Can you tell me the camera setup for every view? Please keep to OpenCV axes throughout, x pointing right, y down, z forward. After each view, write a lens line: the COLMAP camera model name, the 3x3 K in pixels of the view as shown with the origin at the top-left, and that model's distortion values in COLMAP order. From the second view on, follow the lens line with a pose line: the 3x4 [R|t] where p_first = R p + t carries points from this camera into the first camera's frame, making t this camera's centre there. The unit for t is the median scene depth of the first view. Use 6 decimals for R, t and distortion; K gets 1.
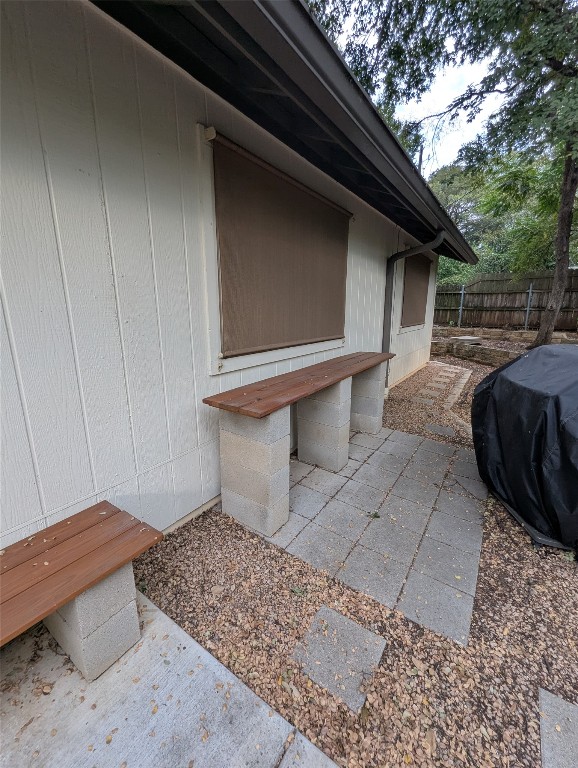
lens RADIAL K [[318.4, 0, 291.1], [0, 318.4, 379.7], [0, 0, 1]] dist [-0.001692, -0.000038]
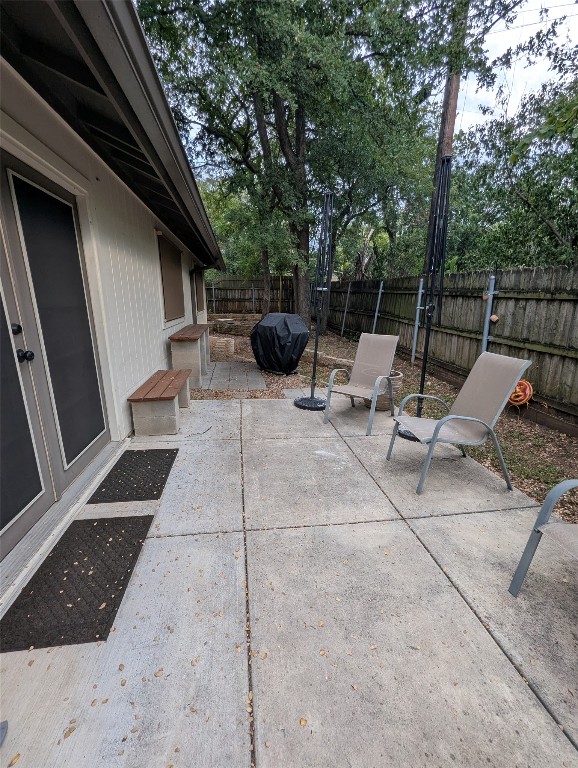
lens RADIAL K [[318.4, 0, 288.3], [0, 318.4, 383.3], [0, 0, 1]] dist [-0.001692, -0.000038]
pose [[0.730585, -0.171074, 0.661045, -0.889369], [0.145245, 0.984886, 0.094357, 0.217594], [-0.667196, 0.027078, 0.744390, -1.014648]]
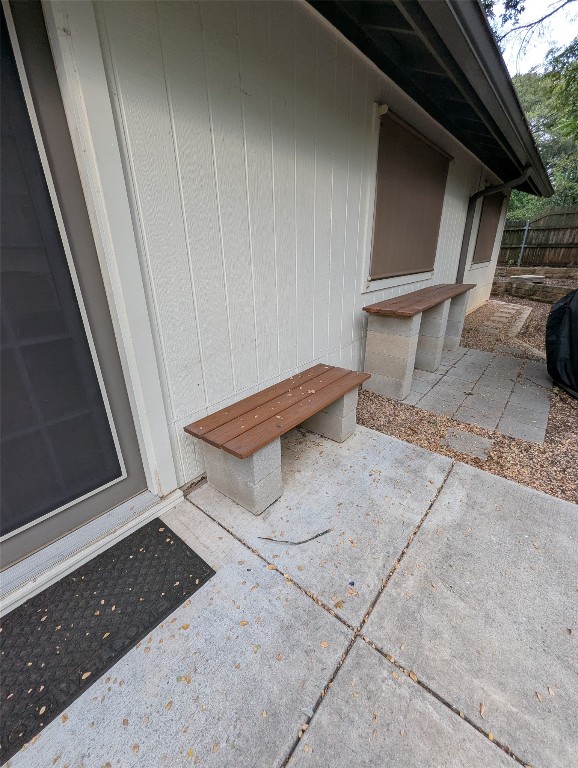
lens RADIAL K [[318.4, 0, 290.0], [0, 318.4, 381.2], [0, 0, 1]] dist [-0.001692, -0.000038]
pose [[0.995335, 0.016806, -0.095000, -0.320537], [-0.001153, 0.986712, 0.162474, 0.108183], [0.096468, -0.161607, 0.982129, -0.376703]]
